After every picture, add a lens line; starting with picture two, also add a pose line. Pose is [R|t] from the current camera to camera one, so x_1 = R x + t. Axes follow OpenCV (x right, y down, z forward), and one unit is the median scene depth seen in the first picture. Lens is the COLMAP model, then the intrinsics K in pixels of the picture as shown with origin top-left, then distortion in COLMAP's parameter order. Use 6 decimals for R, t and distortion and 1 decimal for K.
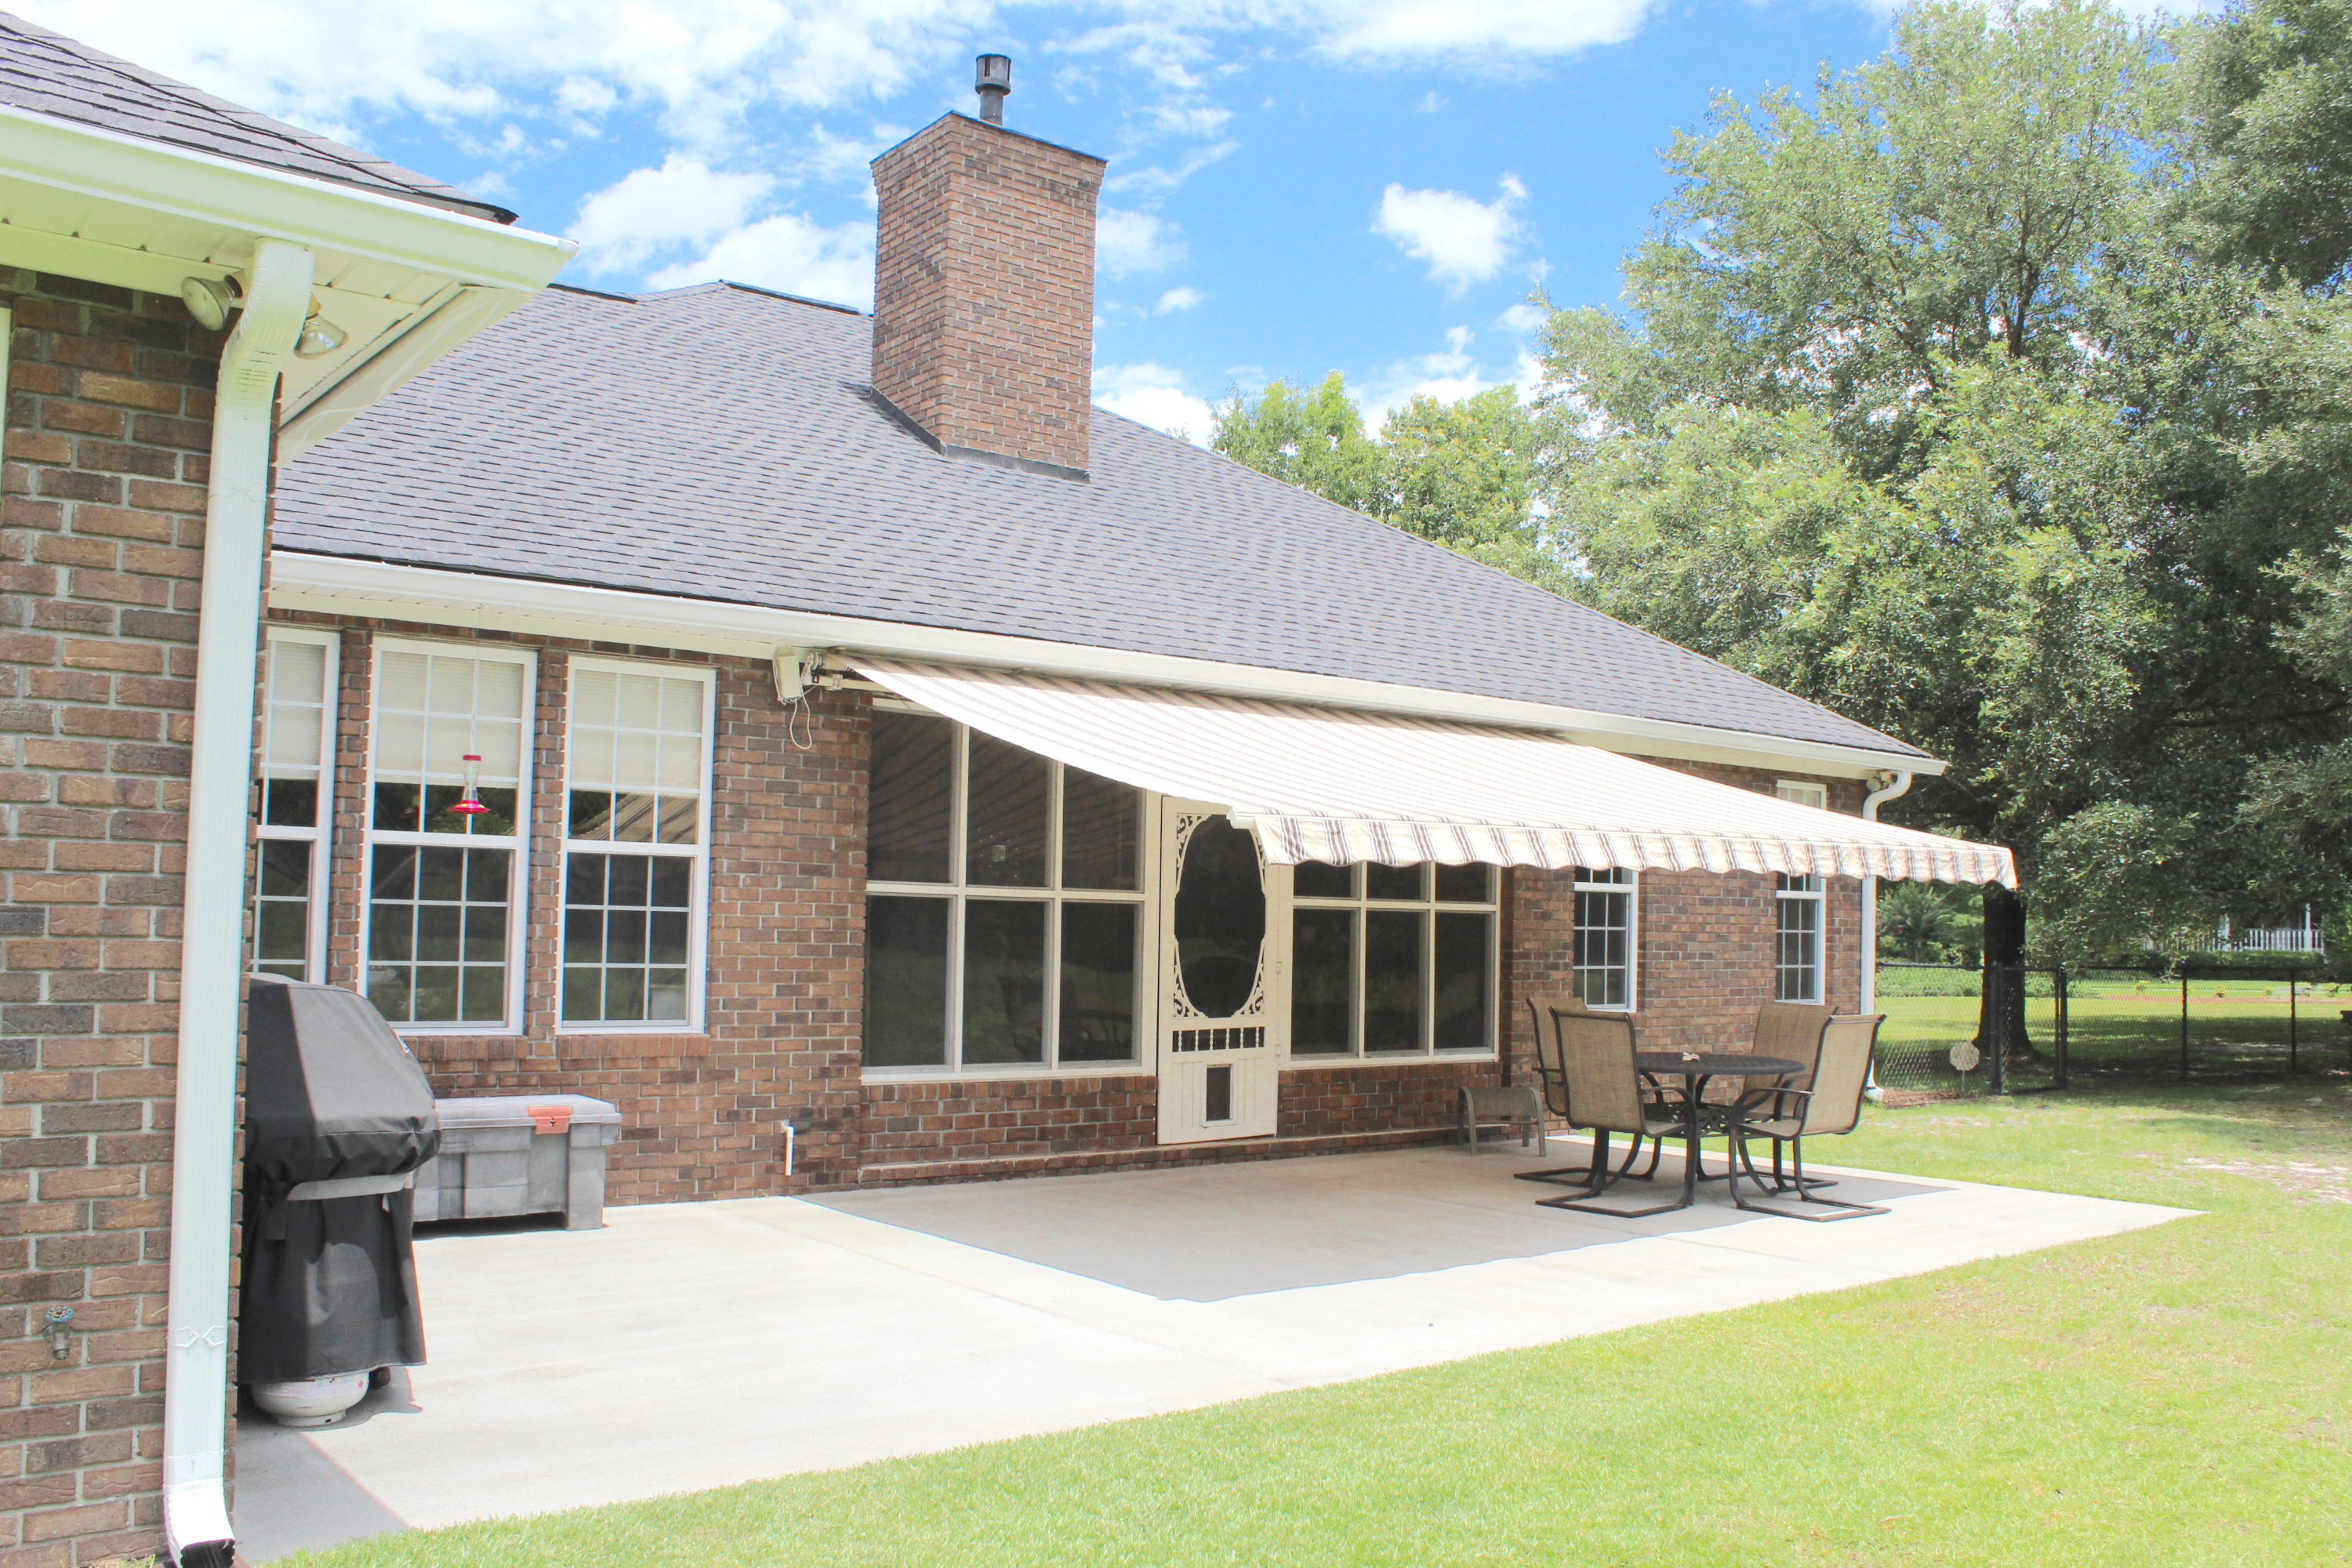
lens RADIAL K [[1970.8, 0, 1181.3], [0, 1970.8, 805.7], [0, 0, 1]] dist [-0.160789, 0.139876]
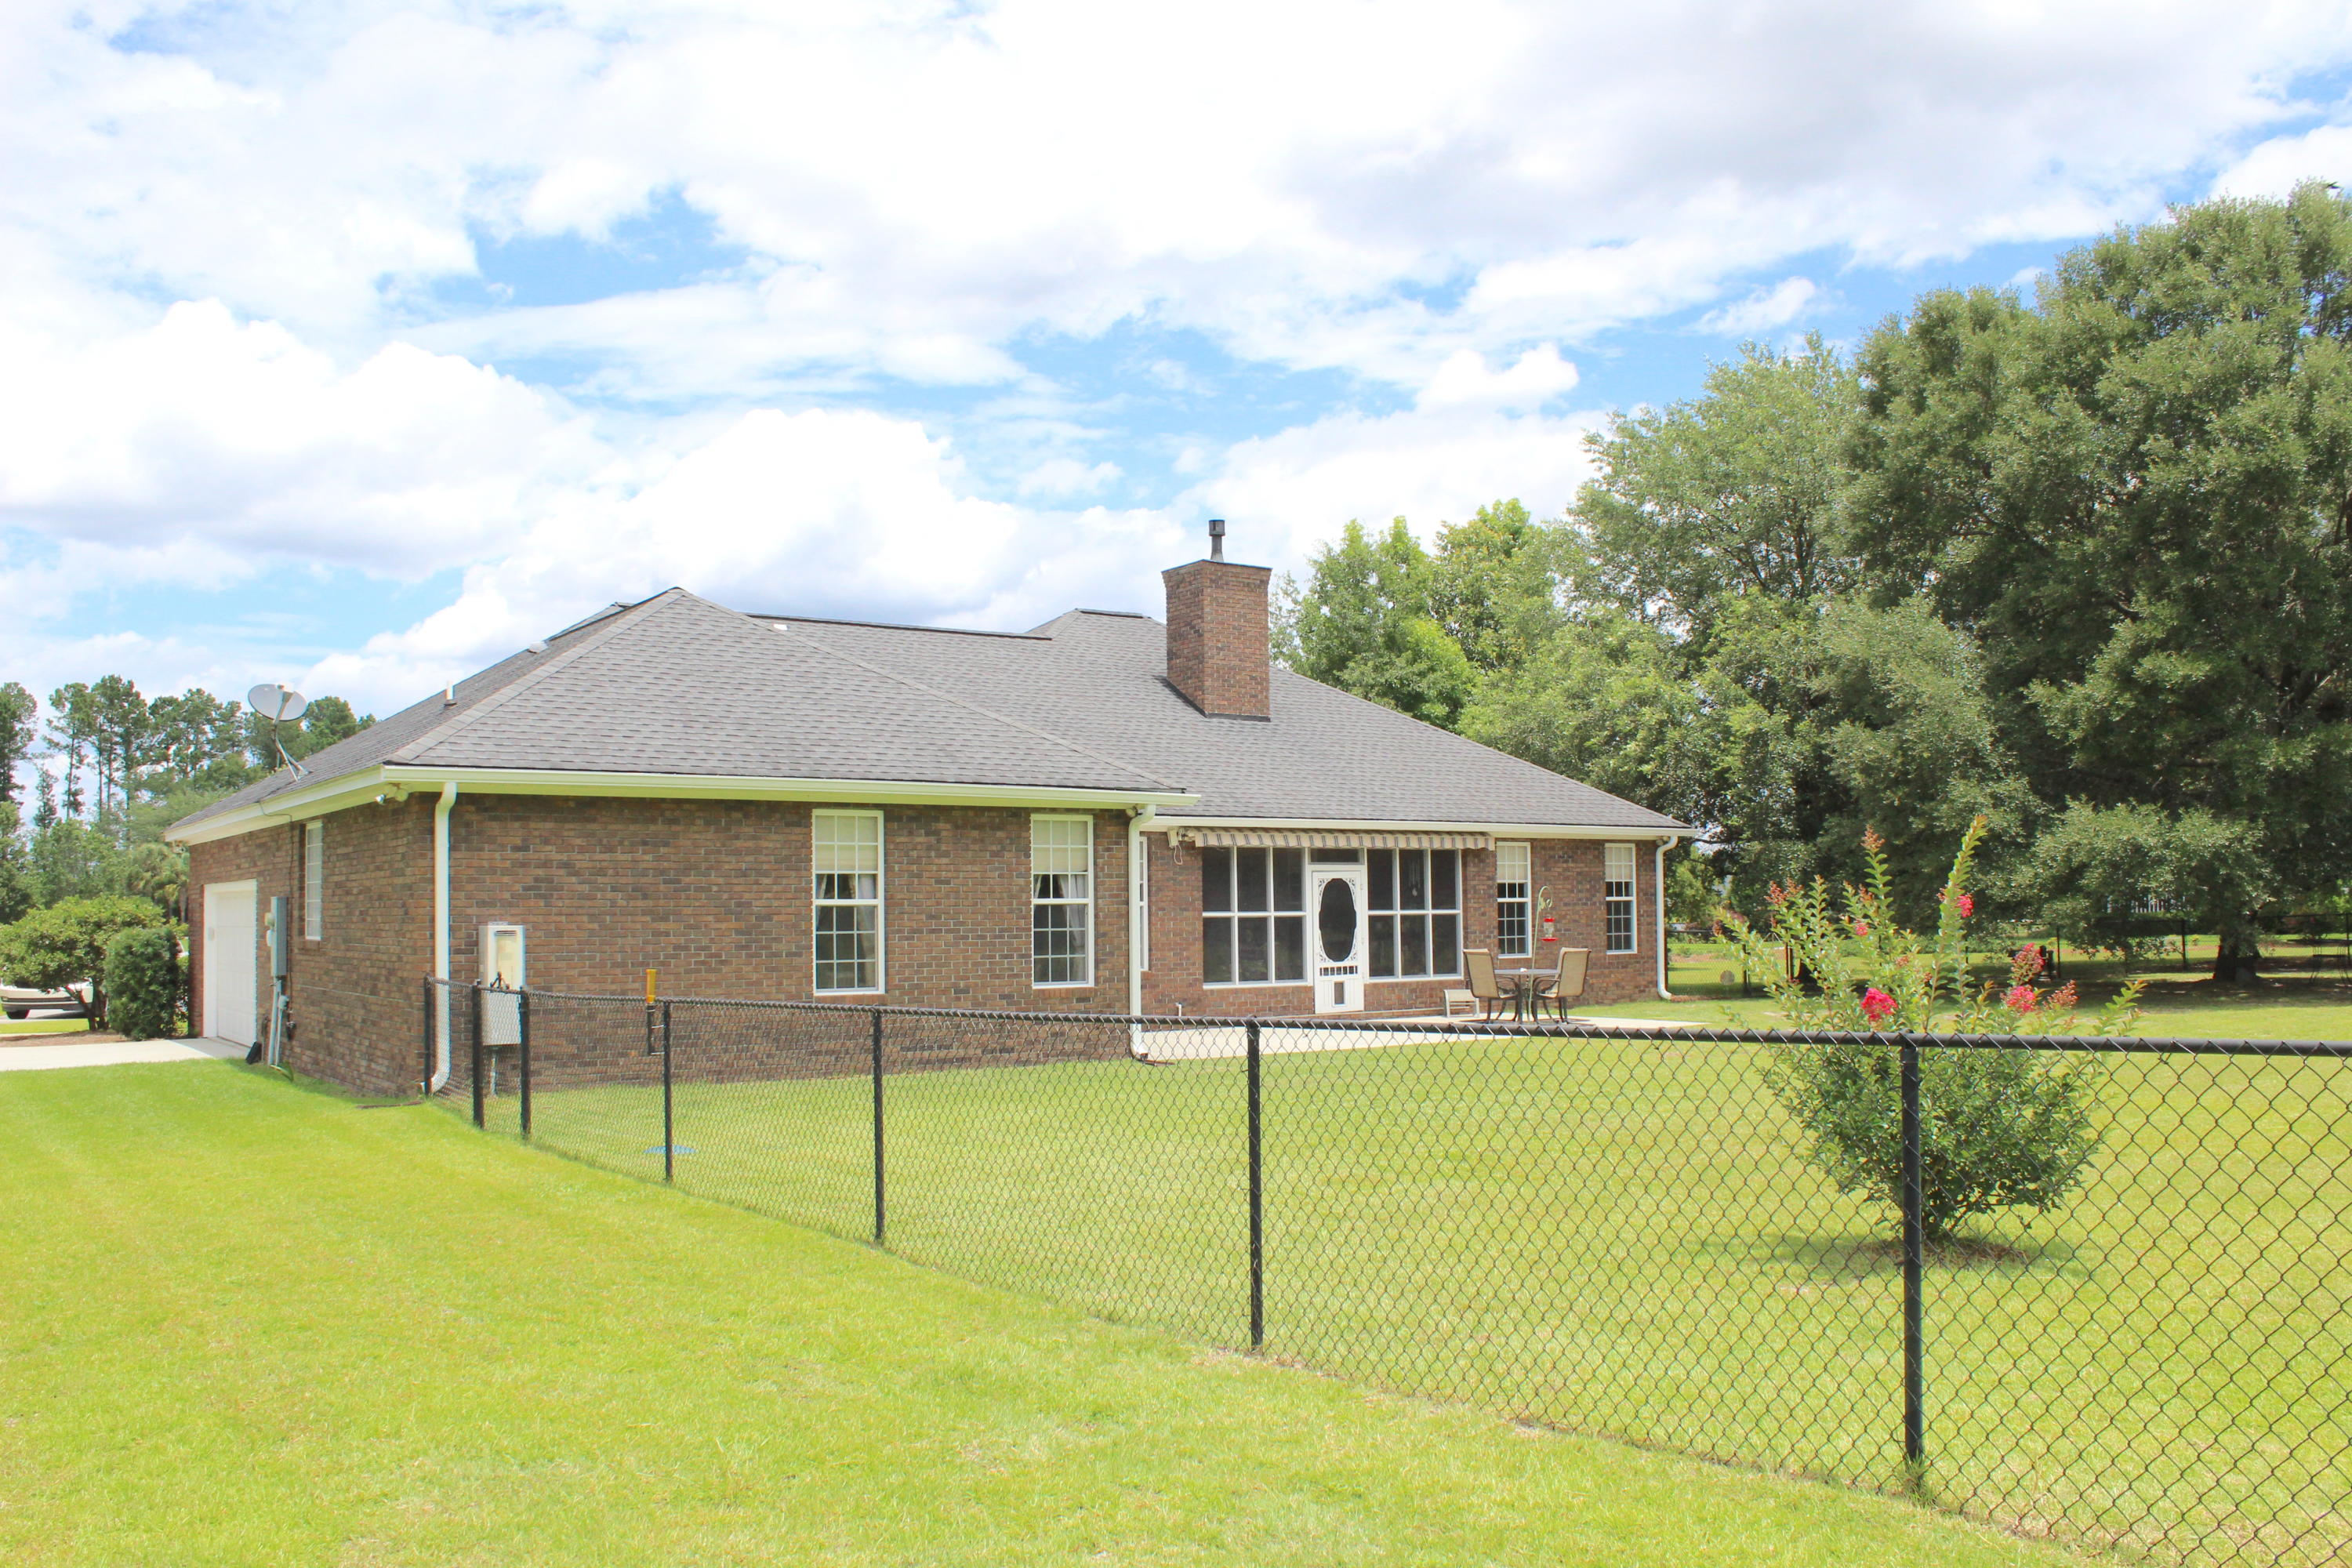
lens RADIAL K [[1970.8, 0, 1181.3], [0, 1970.8, 805.7], [0, 0, 1]] dist [-0.160789, 0.139876]
pose [[0.997503, -0.035924, -0.060803, -0.019228], [0.036185, 0.999340, 0.003195, -0.096966], [0.060648, -0.005387, 0.998145, -1.397090]]
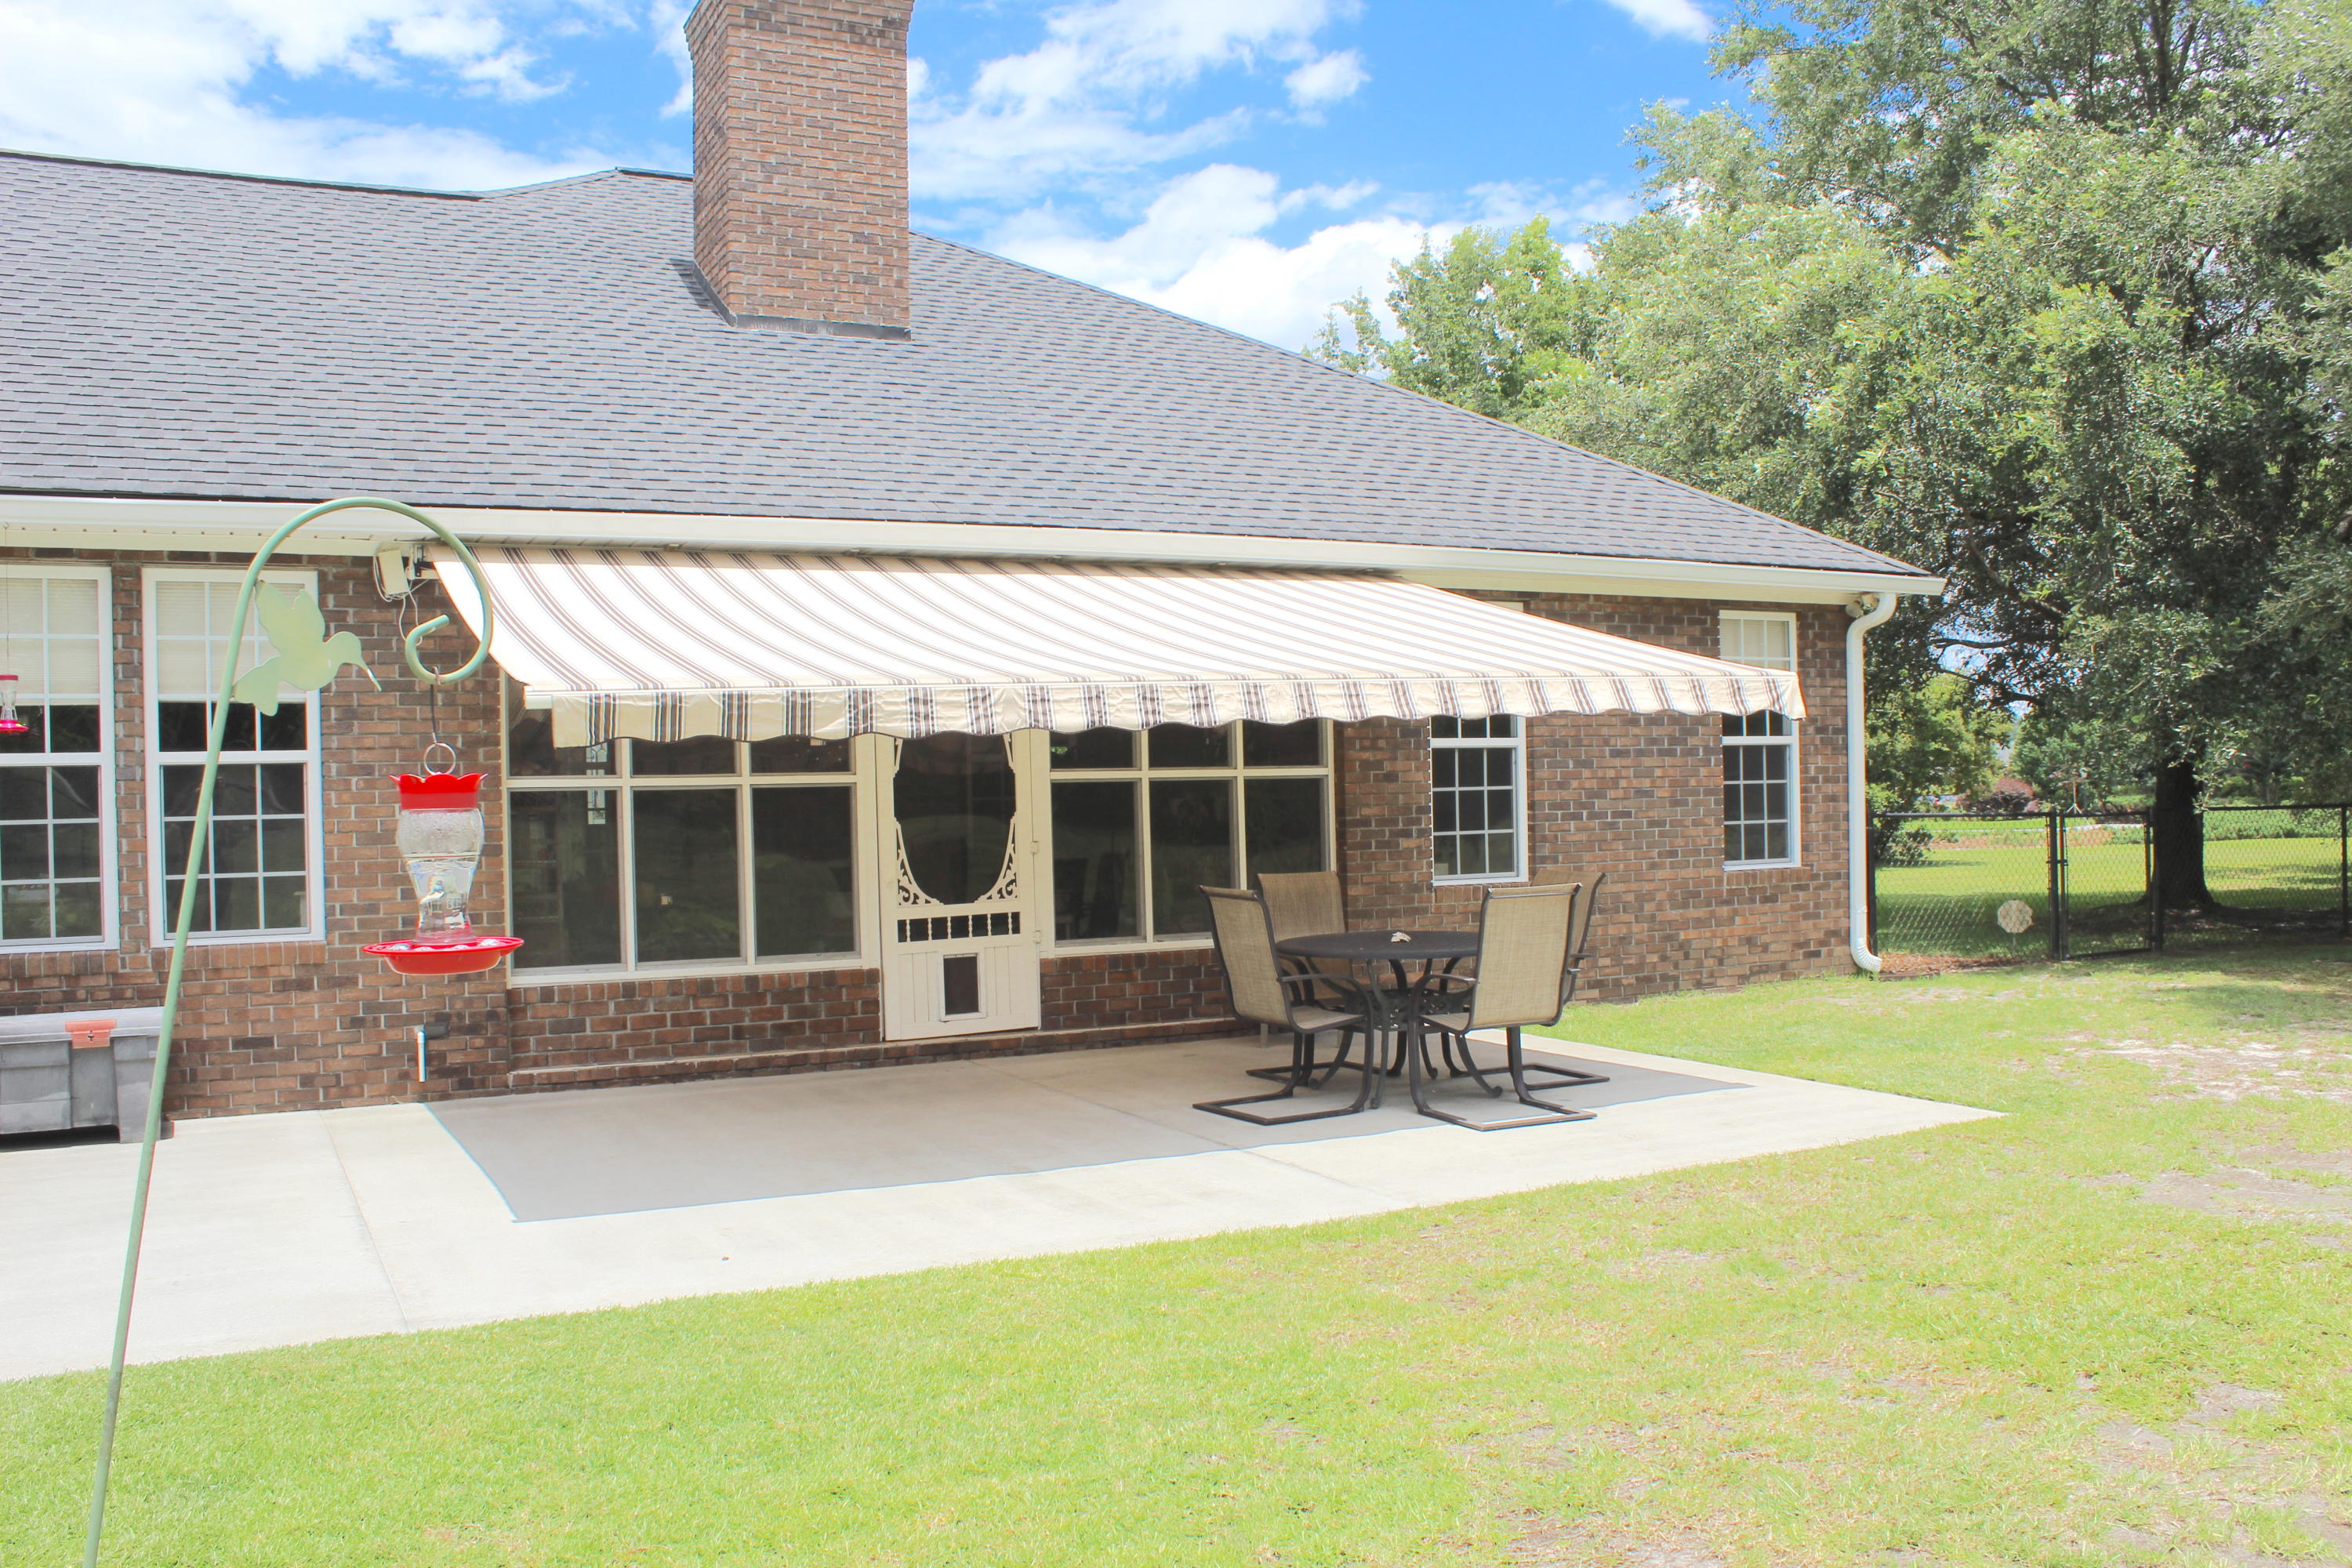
lens RADIAL K [[1970.8, 0, 1181.3], [0, 1970.8, 805.7], [0, 0, 1]] dist [-0.160789, 0.139876]
pose [[0.979134, -0.041164, -0.199001, 0.303424], [0.053976, 0.996774, 0.059391, 0.011589], [0.195914, -0.068893, 0.978198, 0.110929]]
